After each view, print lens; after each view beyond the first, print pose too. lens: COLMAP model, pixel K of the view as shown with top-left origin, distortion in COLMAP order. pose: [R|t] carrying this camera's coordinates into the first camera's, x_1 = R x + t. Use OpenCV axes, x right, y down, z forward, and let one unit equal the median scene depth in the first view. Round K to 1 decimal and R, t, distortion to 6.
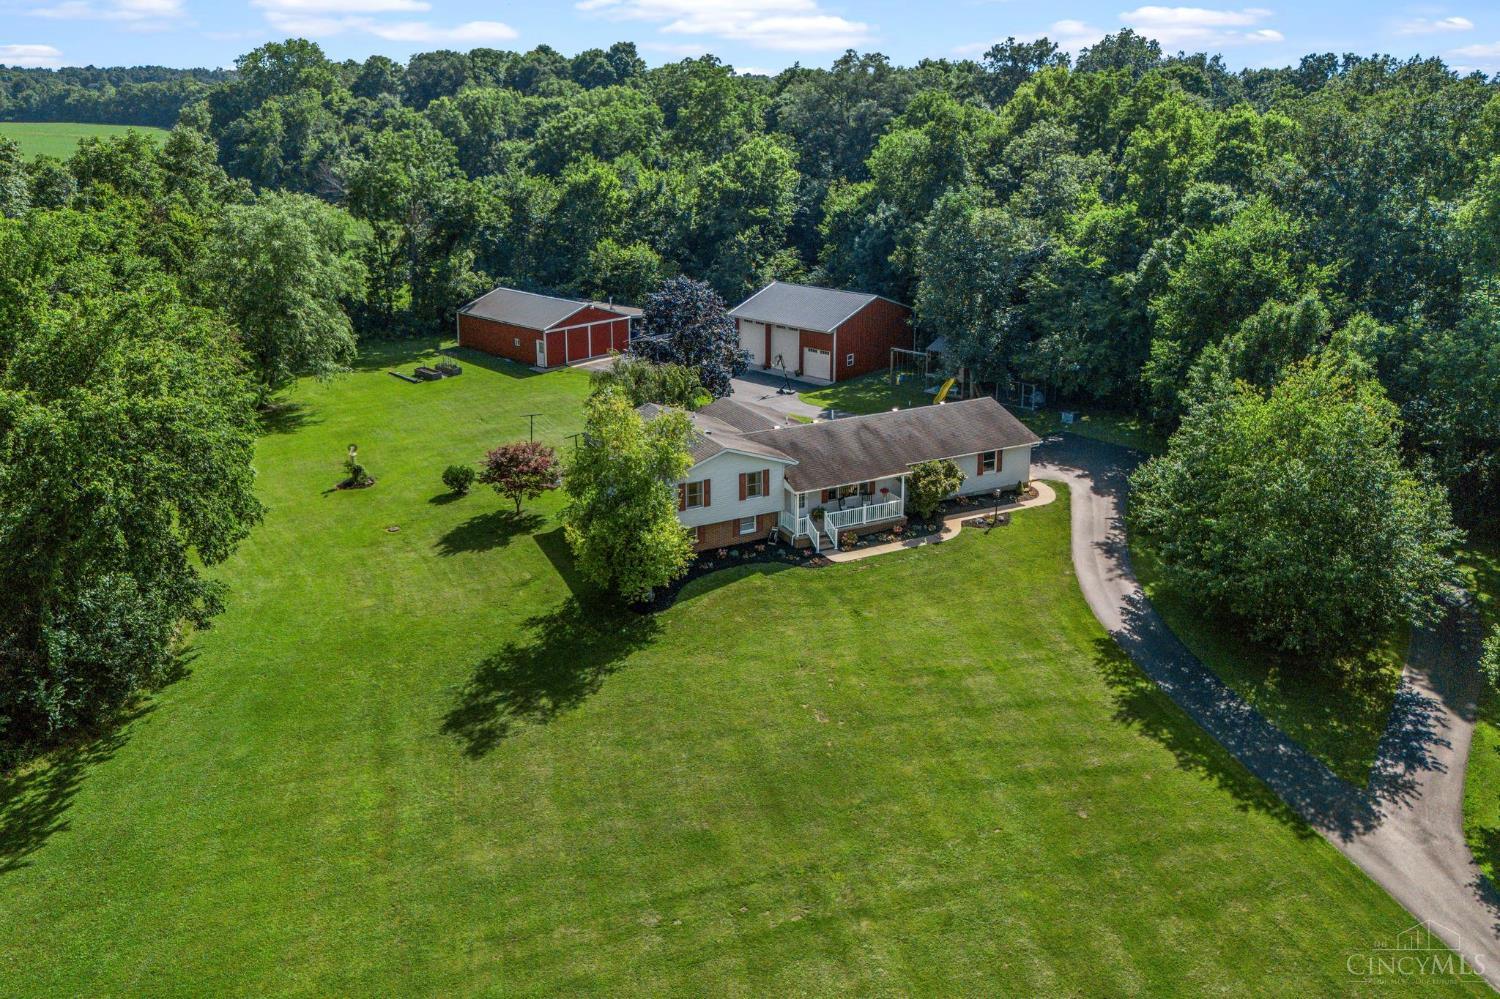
lens RADIAL K [[1123.2, 0, 751.3], [0, 1123.2, 496.2], [0, 0, 1]] dist [0.060564, -0.053376]
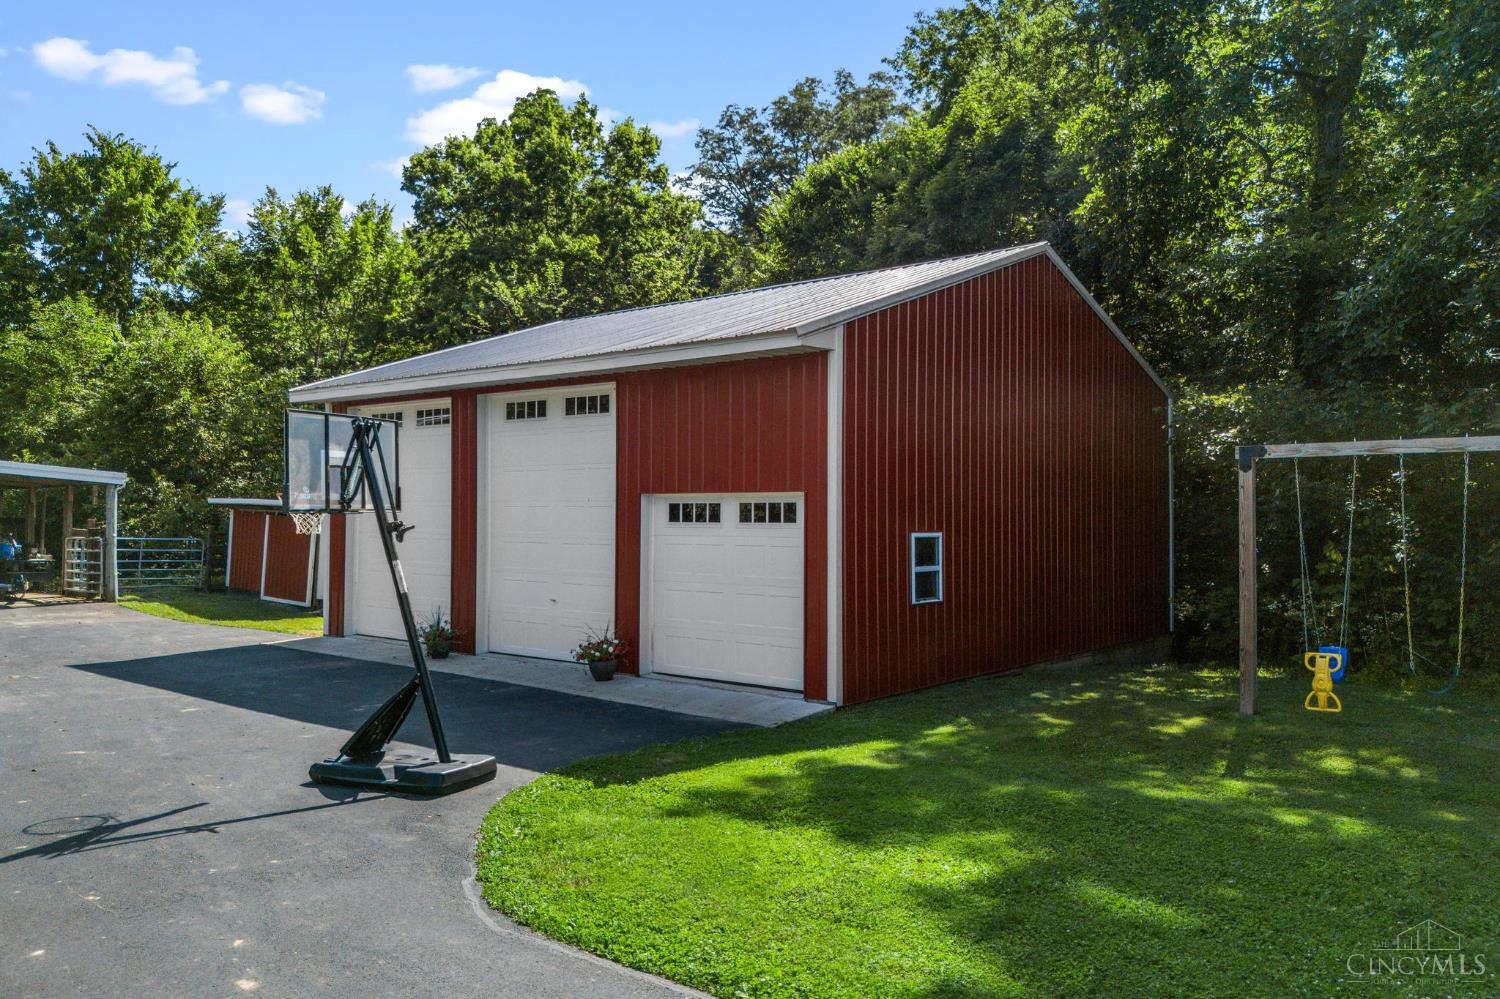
lens RADIAL K [[1123.2, 0, 759.7], [0, 1123.2, 499.9], [0, 0, 1]] dist [0.060564, -0.053376]
pose [[0.998885, 0.007188, 0.046652, 0.090945], [0.009027, 0.941012, -0.338253, -0.122314], [-0.046331, 0.338297, 0.939898, 1.355426]]
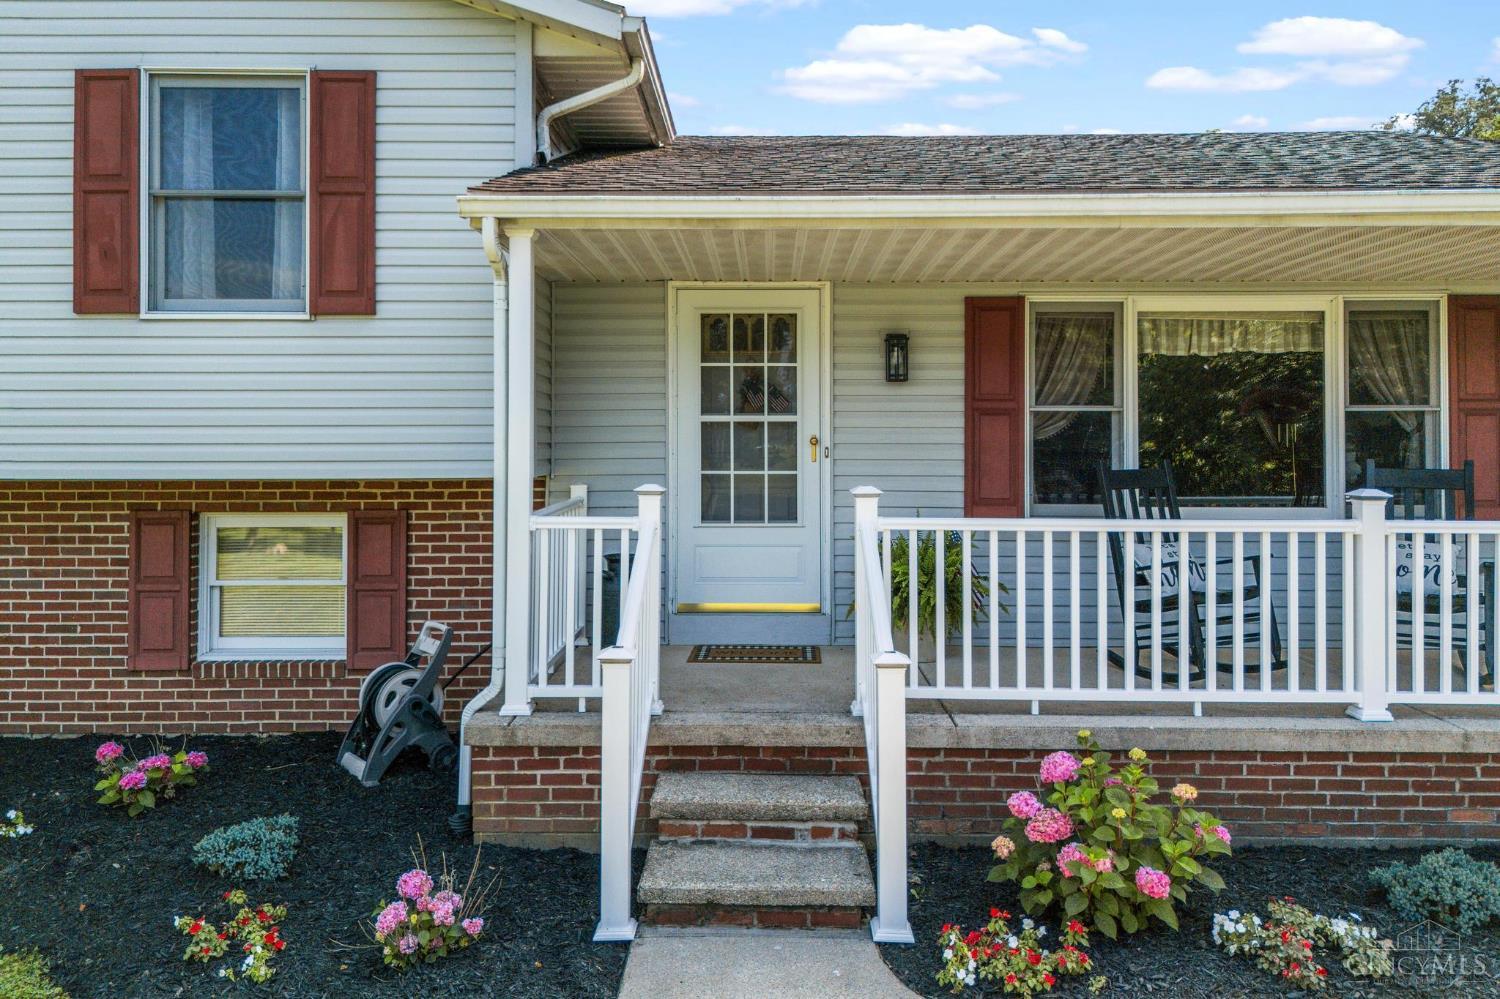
lens RADIAL K [[1123.2, 0, 757.8], [0, 1123.2, 435.6], [0, 0, 1]] dist [0.060564, -0.053376]
pose [[0.880528, -0.005665, -0.473960, 0.104093], [-0.158981, 0.938476, -0.306573, 0.039601], [0.446537, 0.345297, 0.825454, 0.928987]]
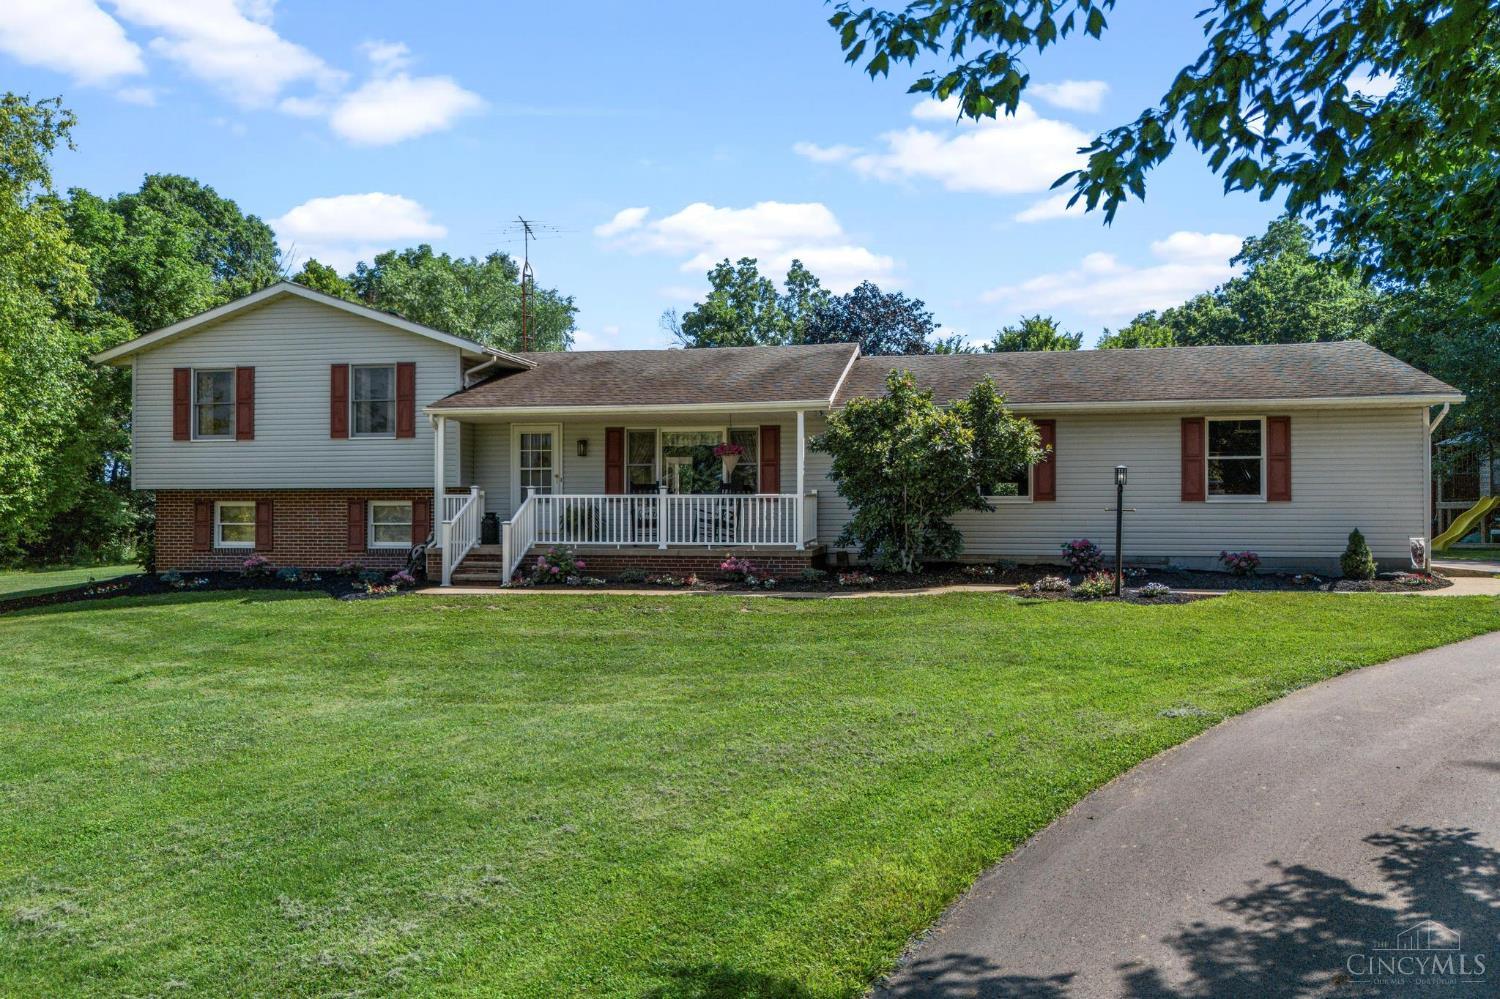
lens RADIAL K [[1123.2, 0, 758.0], [0, 1123.2, 499.7], [0, 0, 1]] dist [0.060564, -0.053376]
pose [[0.781698, -0.008191, -0.623604, 0.335035], [-0.208821, 0.938759, -0.274092, 0.096649], [0.587658, 0.344478, 0.732115, 0.803665]]
